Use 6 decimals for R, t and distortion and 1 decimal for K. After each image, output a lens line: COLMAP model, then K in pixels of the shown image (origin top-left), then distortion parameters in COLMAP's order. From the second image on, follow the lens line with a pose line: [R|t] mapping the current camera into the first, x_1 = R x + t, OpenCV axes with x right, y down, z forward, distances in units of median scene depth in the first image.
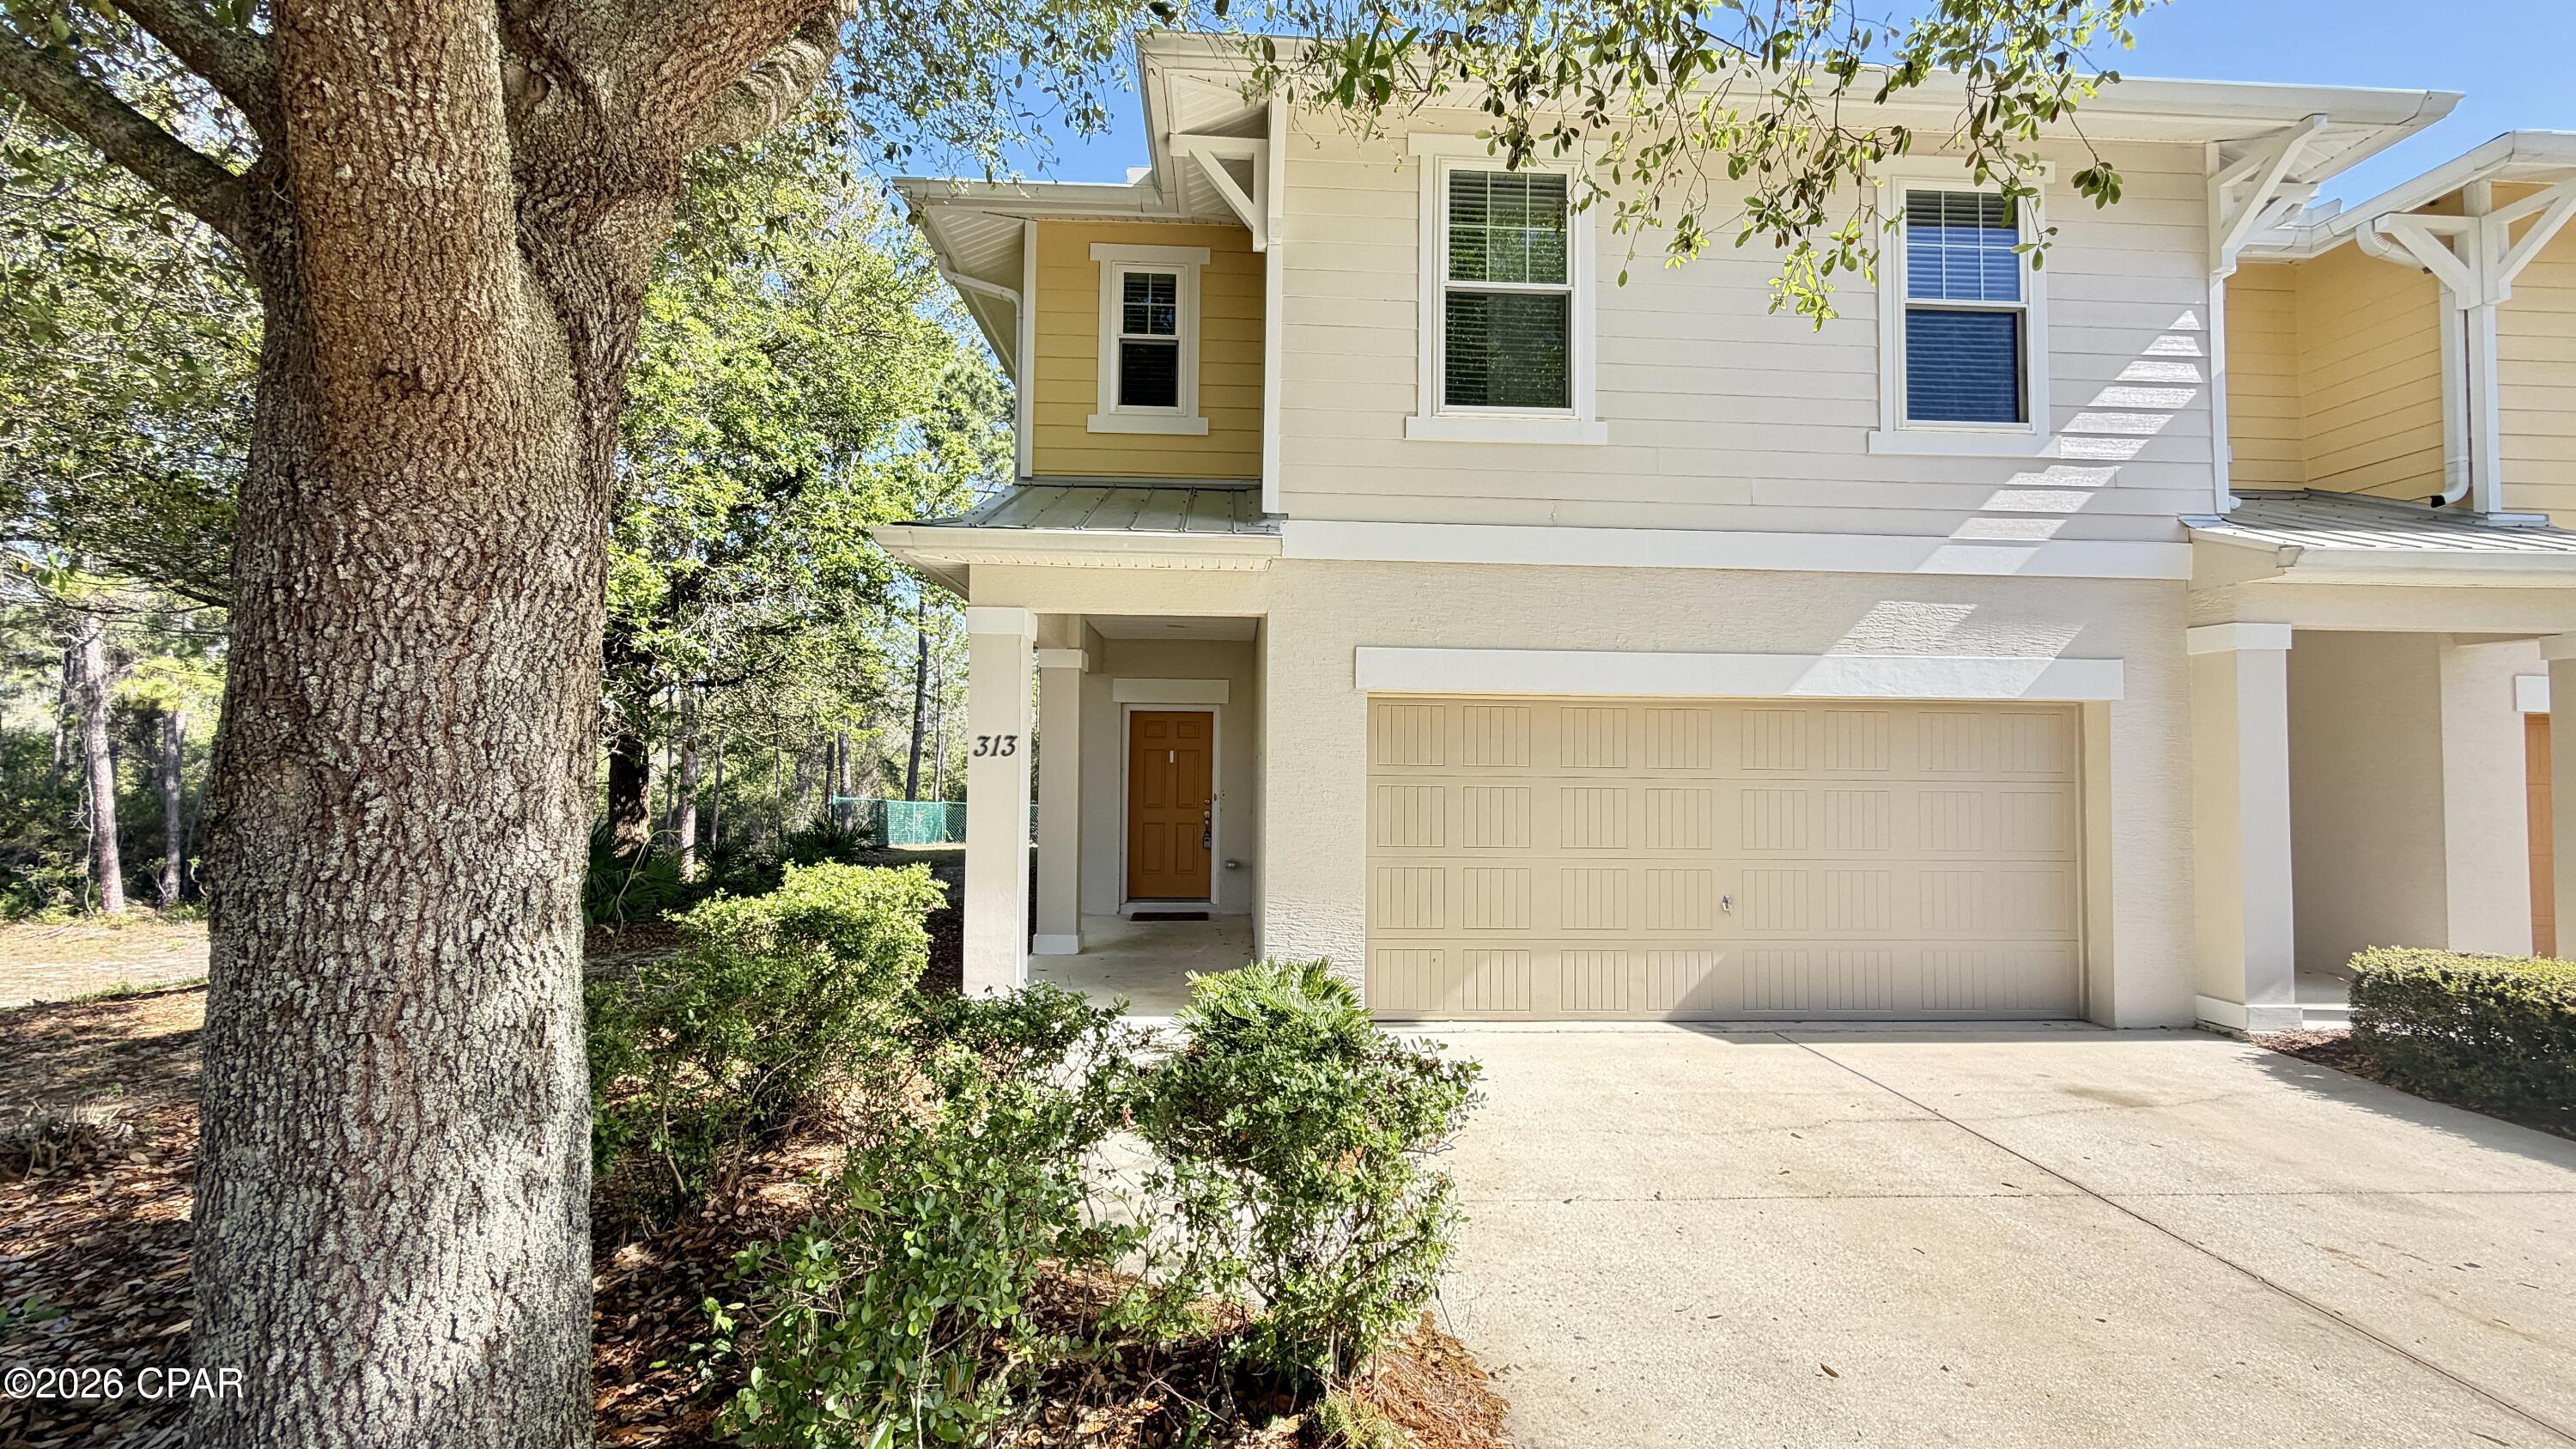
lens RADIAL K [[1030.5, 0, 1280.4], [0, 1030.5, 706.3], [0, 0, 1]] dist [0.001680, 0.000063]
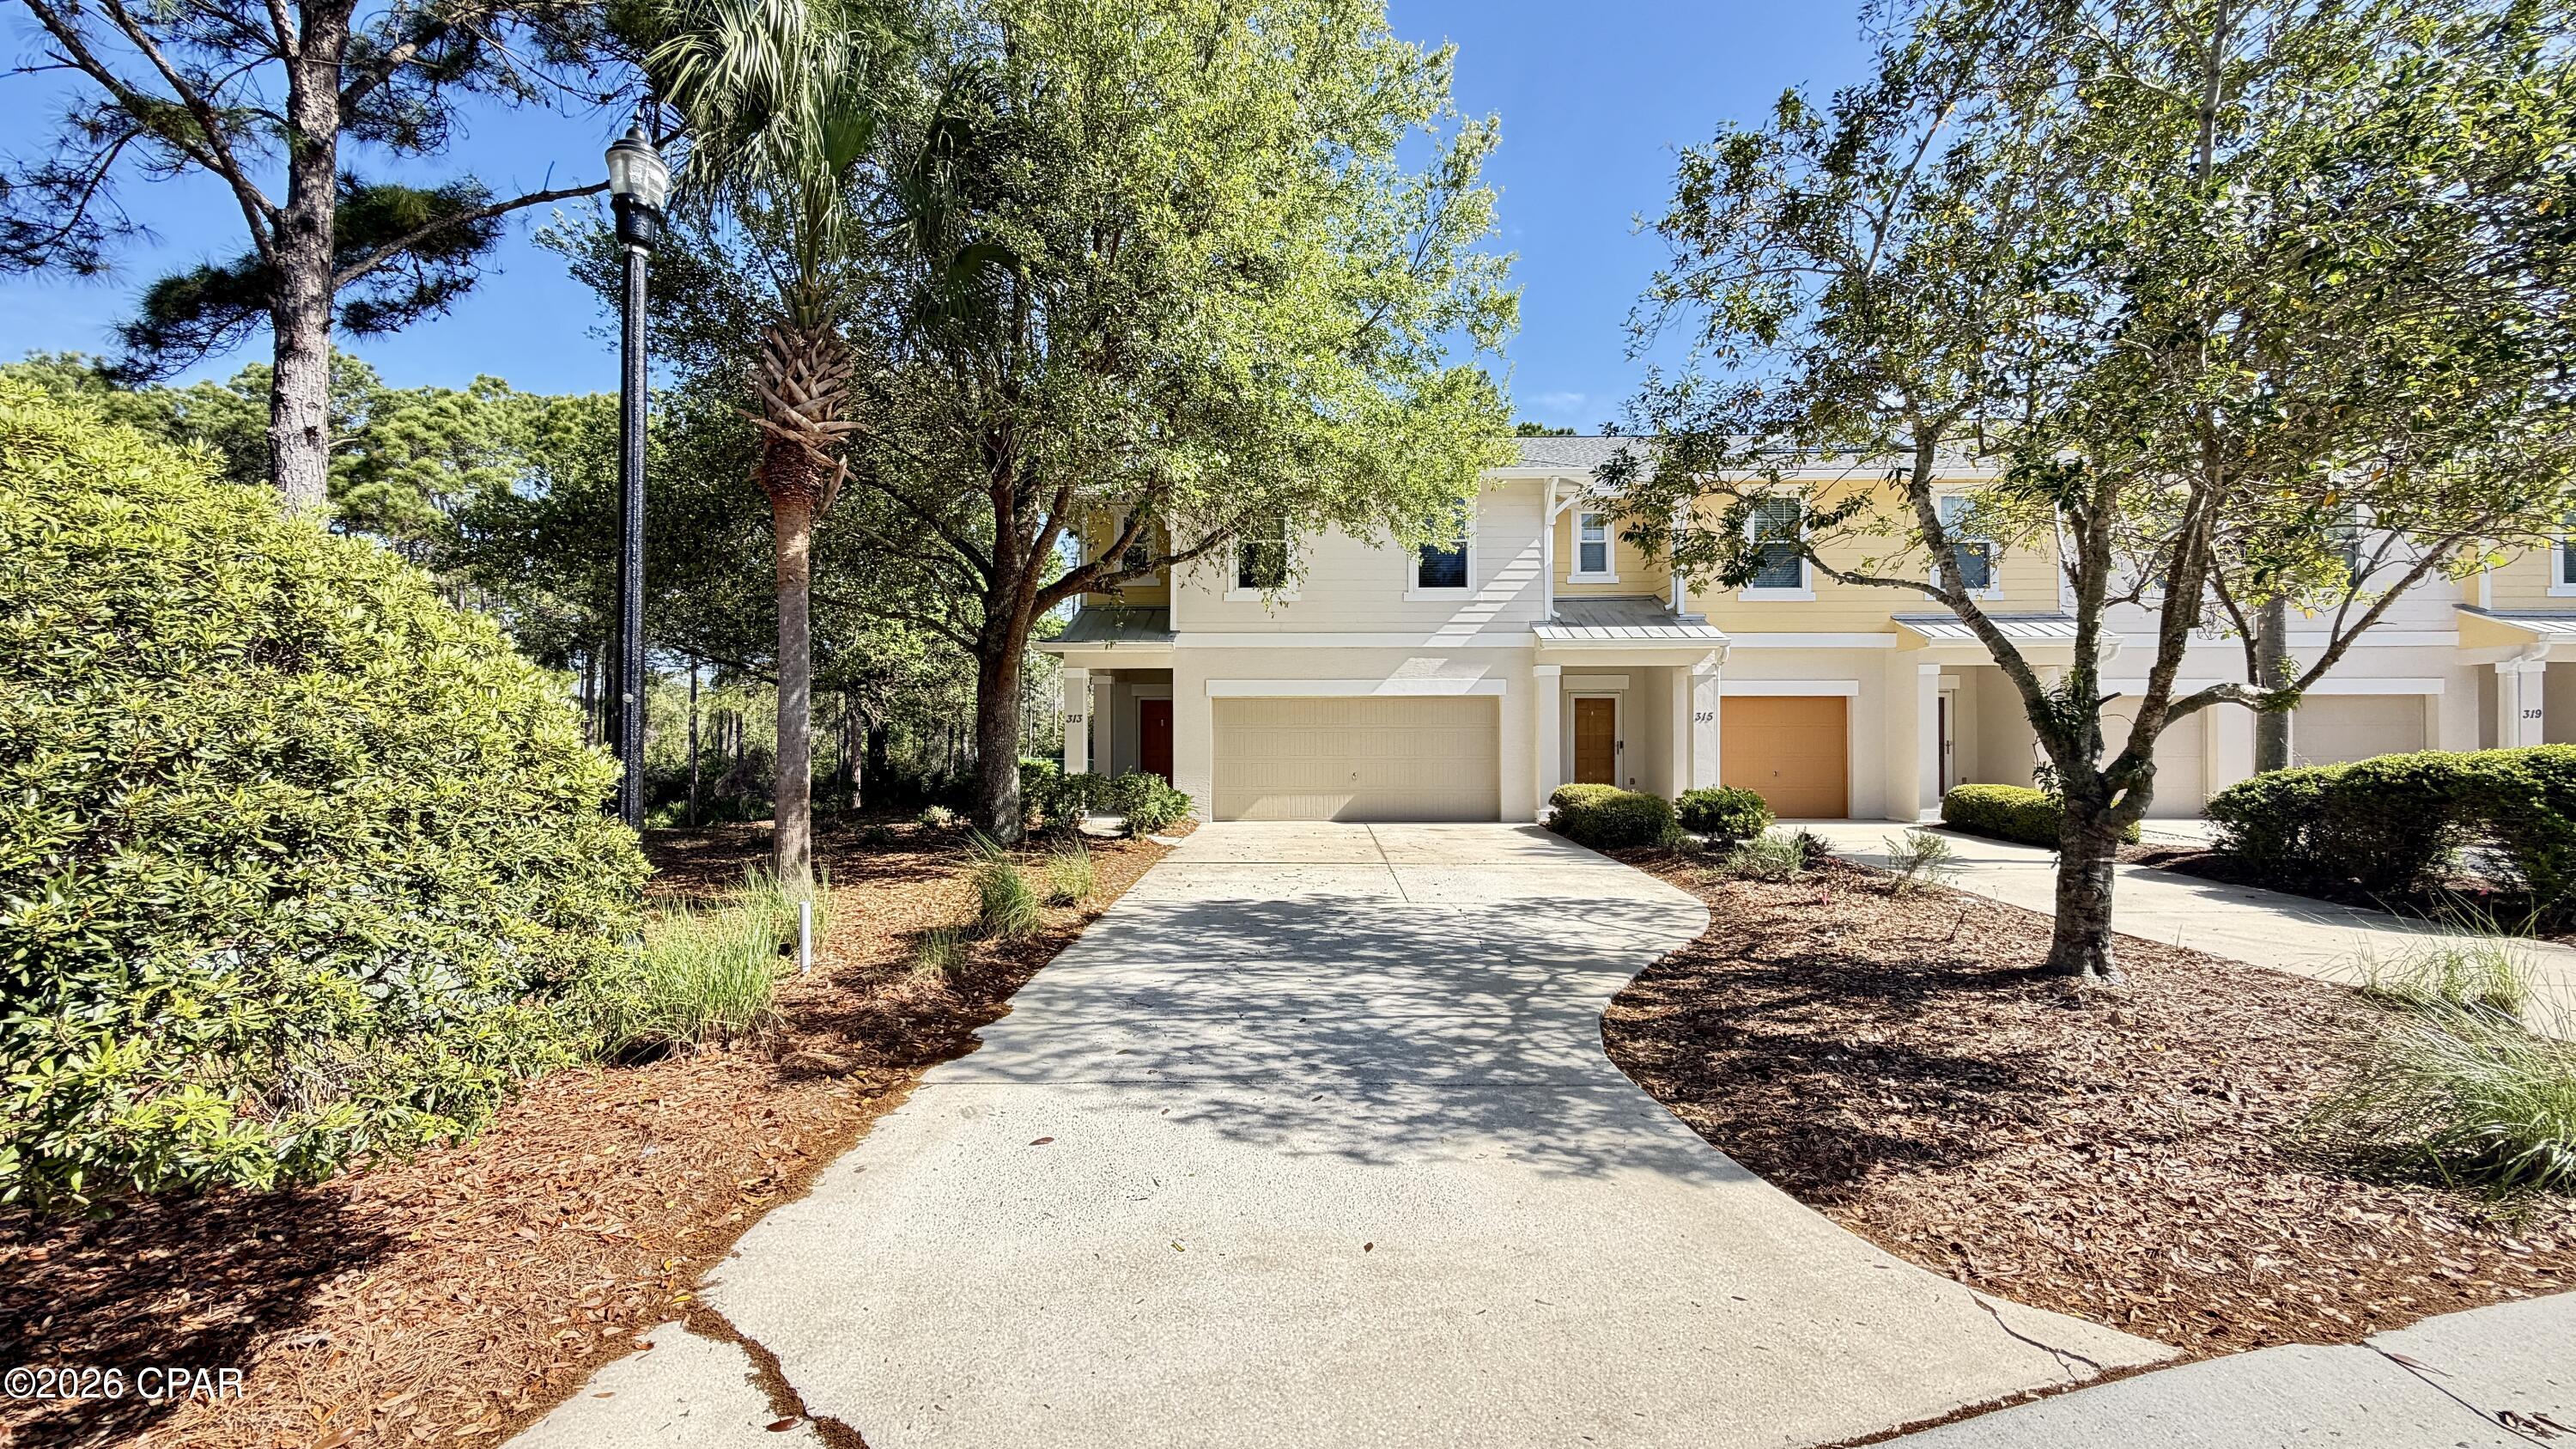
lens RADIAL K [[1030.5, 0, 1281.6], [0, 1030.5, 741.0], [0, 0, 1]] dist [0.001680, 0.000063]
pose [[0.997034, -0.013777, -0.075726, 0.453423], [0.016607, 0.999182, 0.036869, 0.005188], [0.075156, -0.038017, 0.996447, -1.596831]]
